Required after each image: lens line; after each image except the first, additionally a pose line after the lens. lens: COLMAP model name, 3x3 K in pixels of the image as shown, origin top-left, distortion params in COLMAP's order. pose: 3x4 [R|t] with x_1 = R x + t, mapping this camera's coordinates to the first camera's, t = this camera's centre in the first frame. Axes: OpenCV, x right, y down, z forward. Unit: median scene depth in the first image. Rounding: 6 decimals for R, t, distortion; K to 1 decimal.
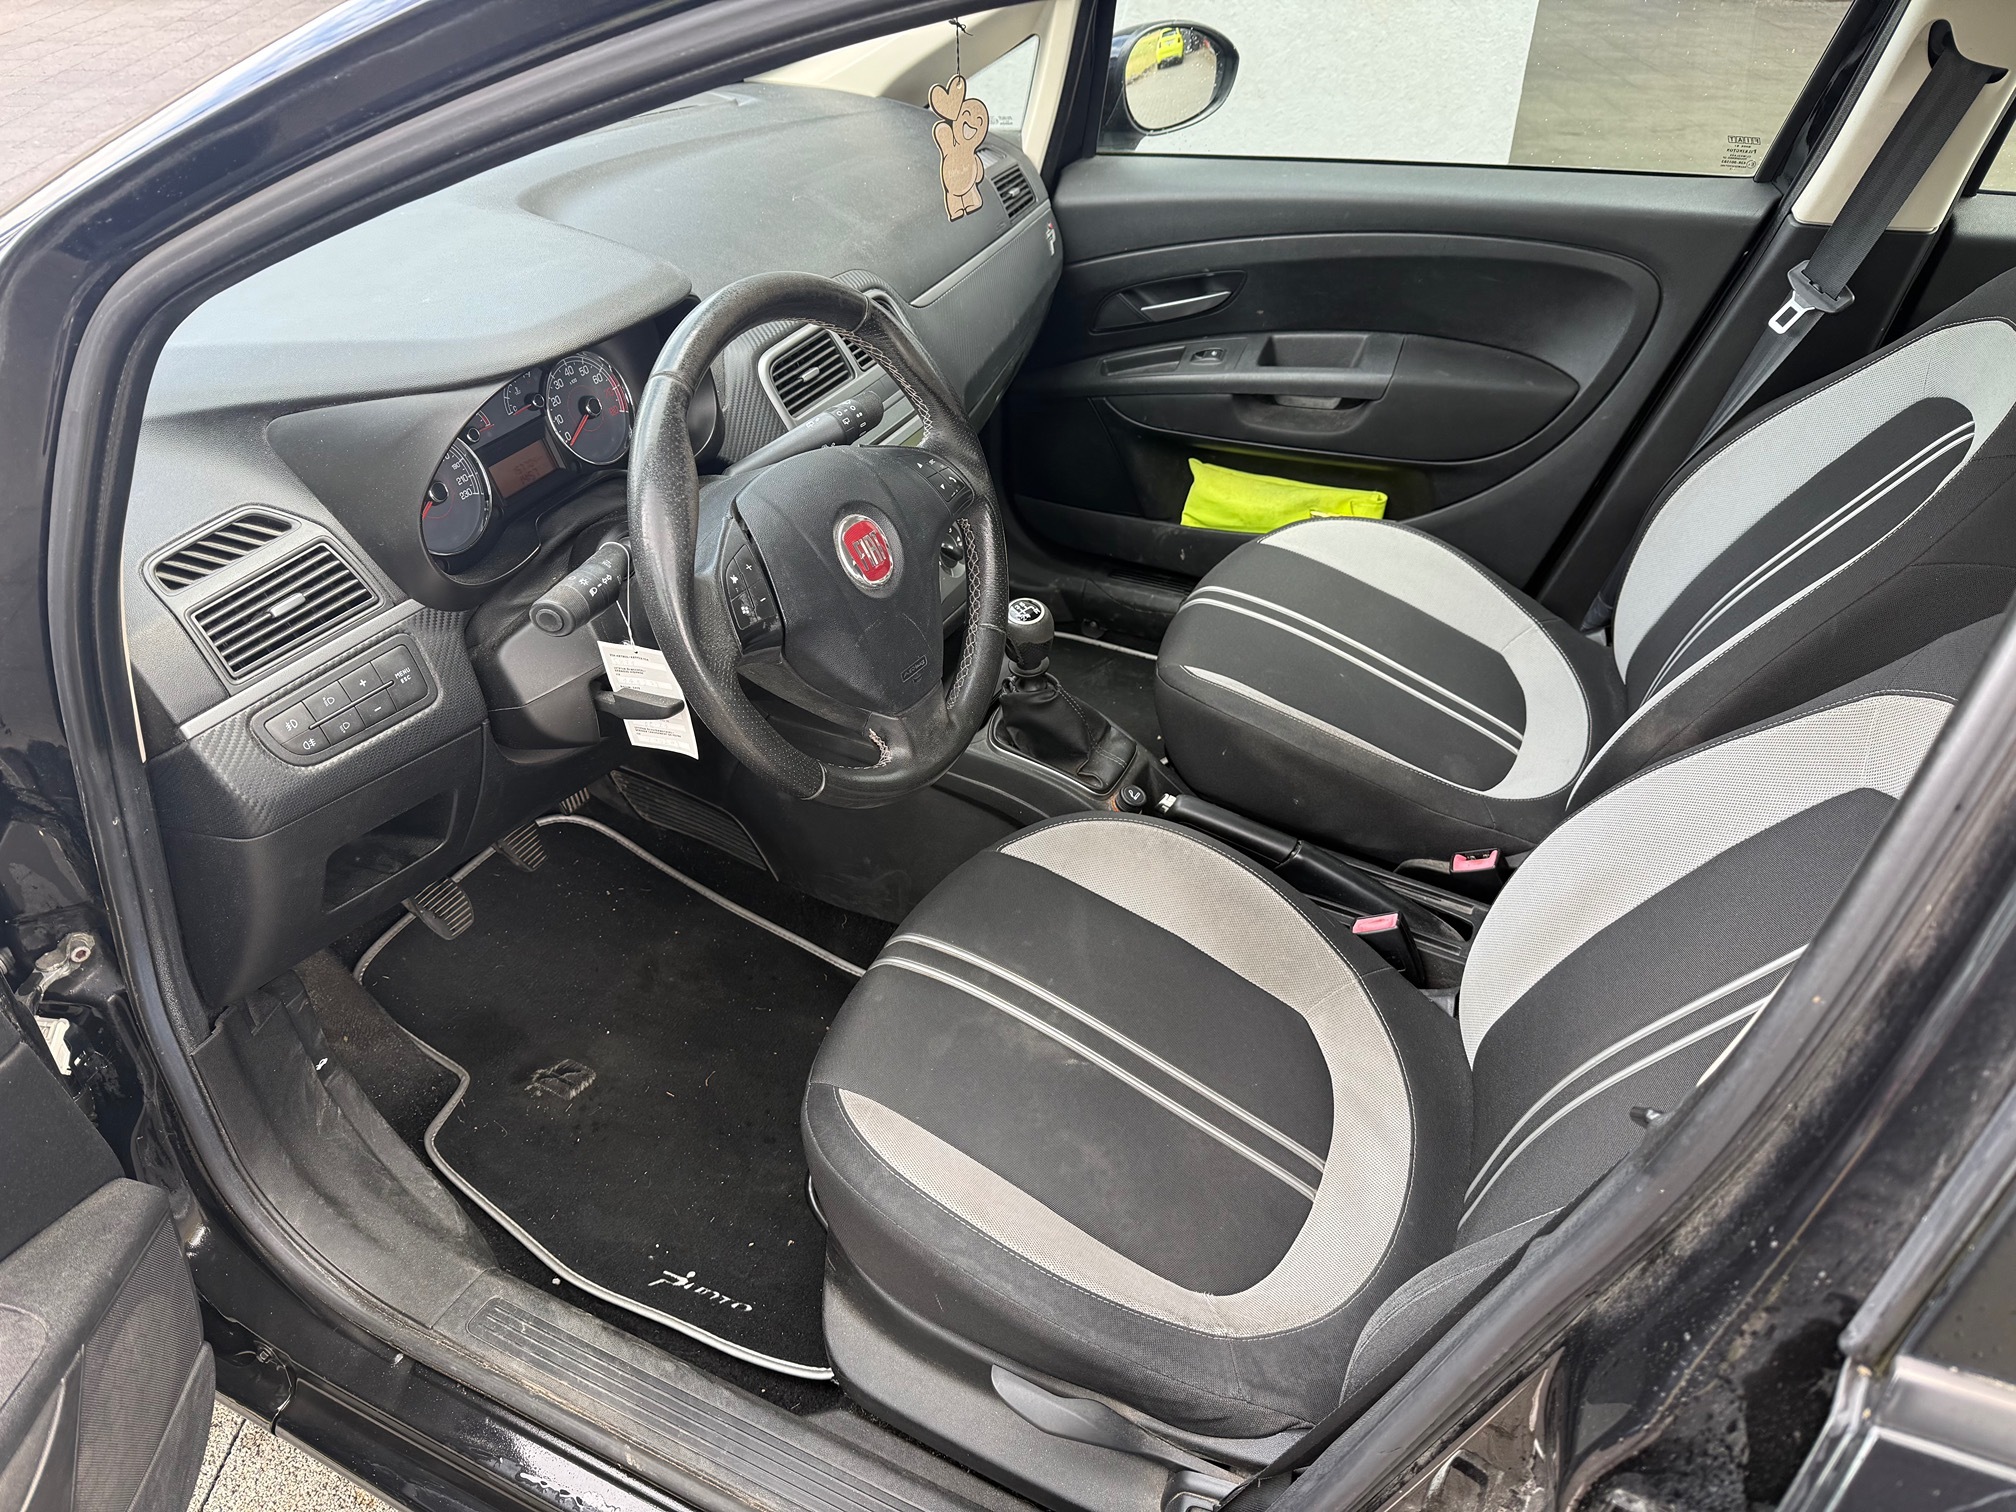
lens RADIAL K [[1405.2, 0, 1008.0], [0, 1405.2, 756.0], [0, 0, 1]] dist [-0.005348, -0.005532]
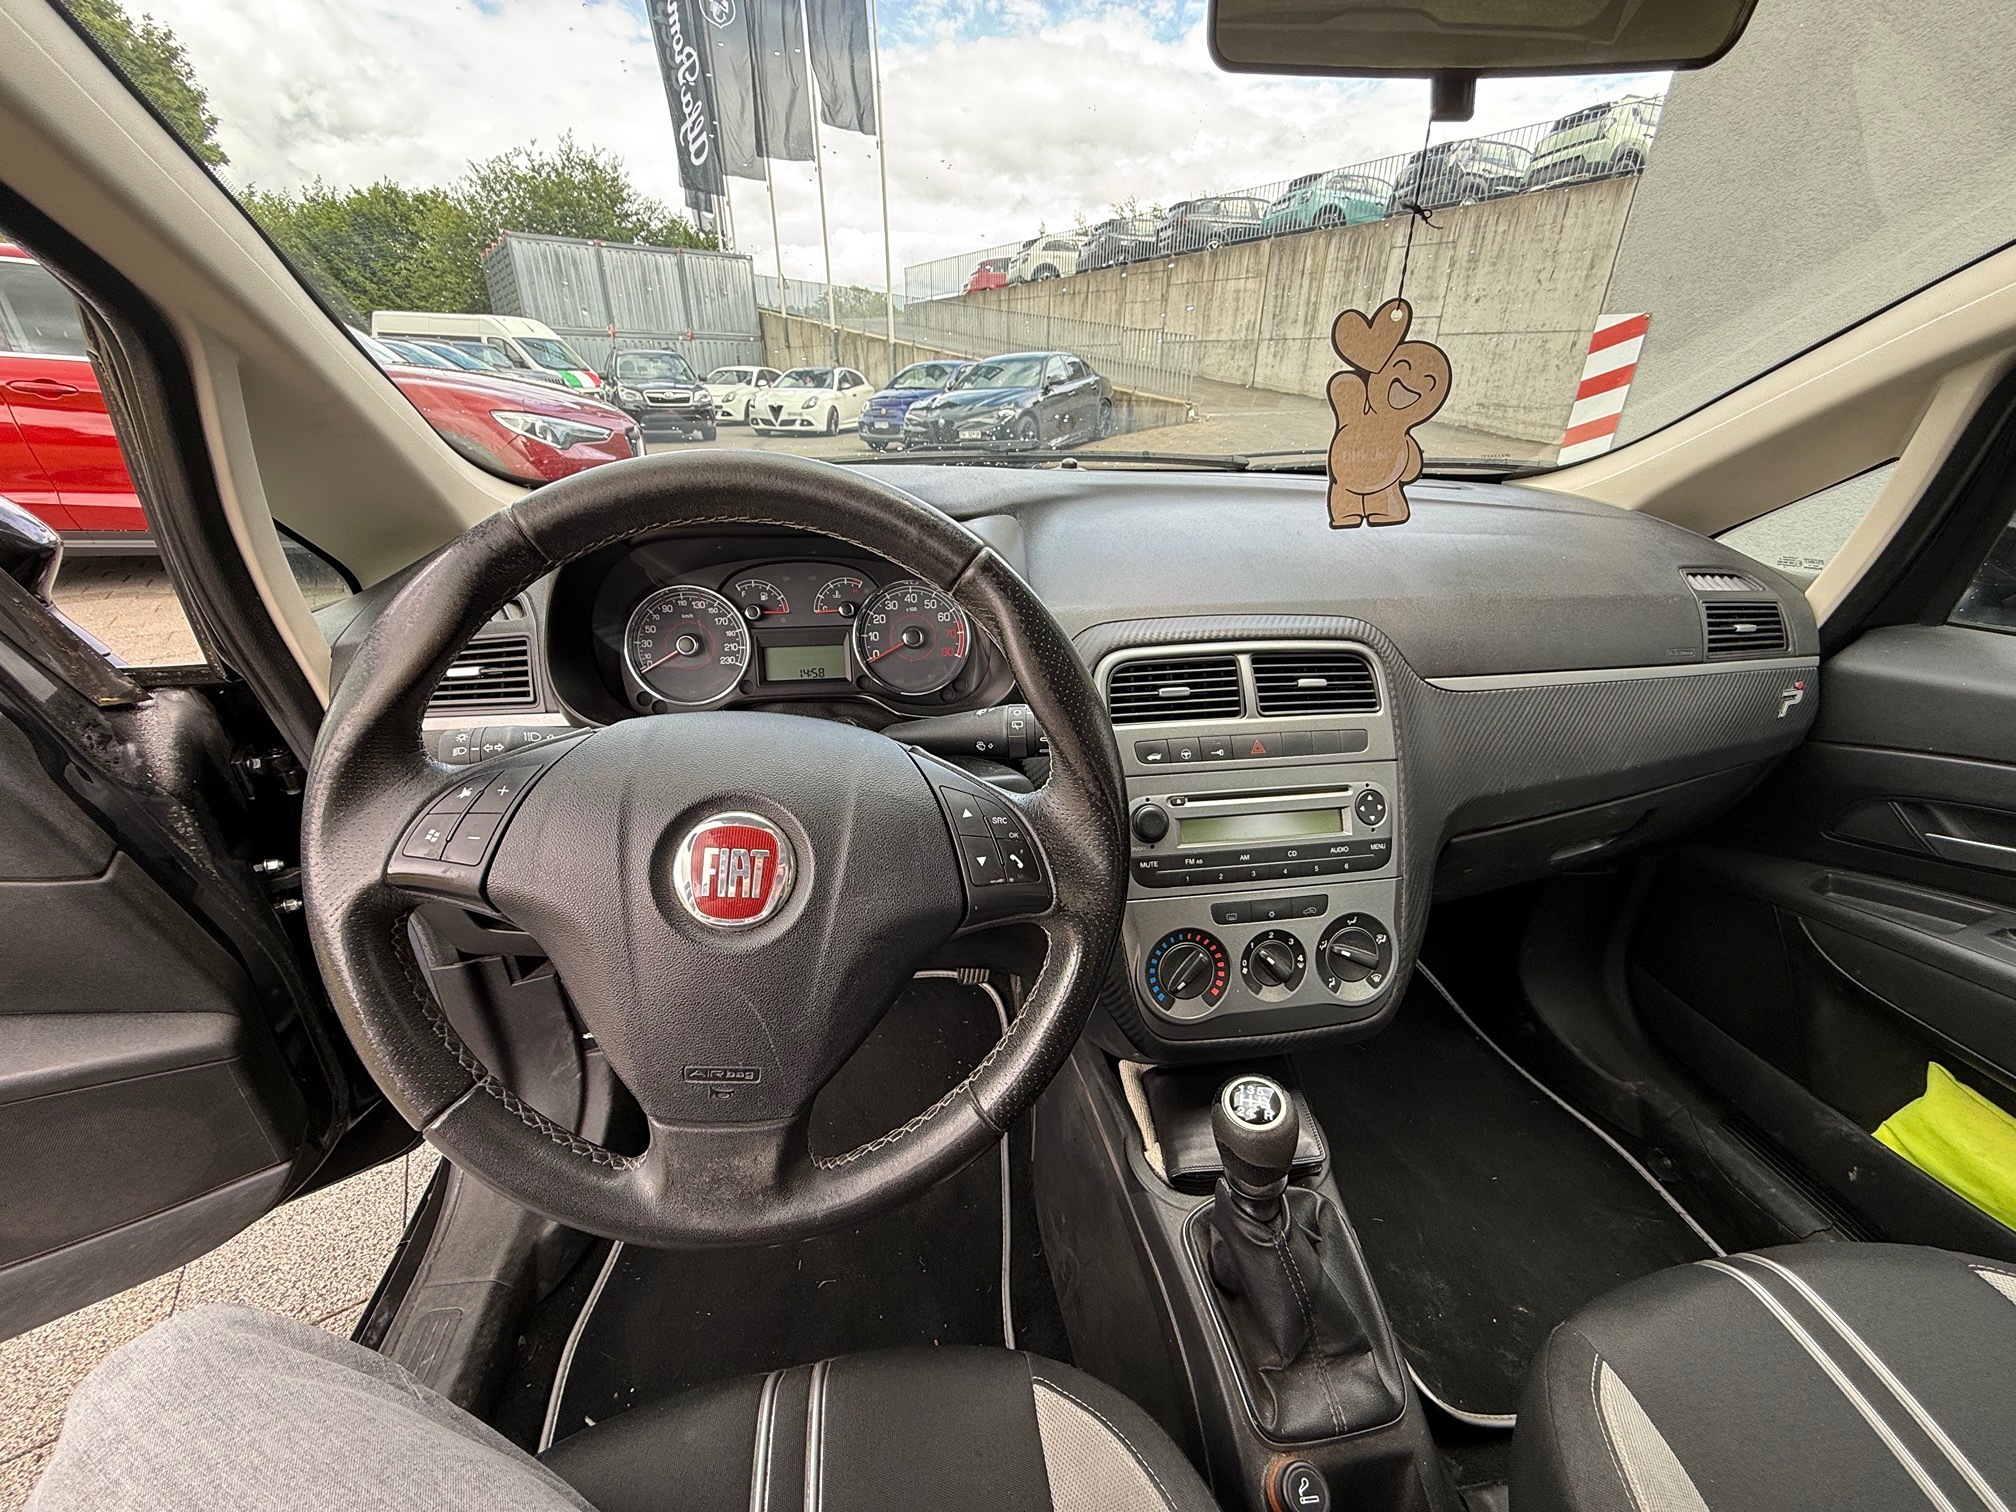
lens RADIAL K [[791.9, 0, 1007.5], [0, 791.9, 748.1], [0, 0, 1]] dist [0.000976, 0.000156]
pose [[0.568301, 0.348092, -0.745564, 0.119135], [-0.497305, 0.867192, 0.025811, -0.143979], [0.655532, 0.356104, 0.665934, 0.440710]]
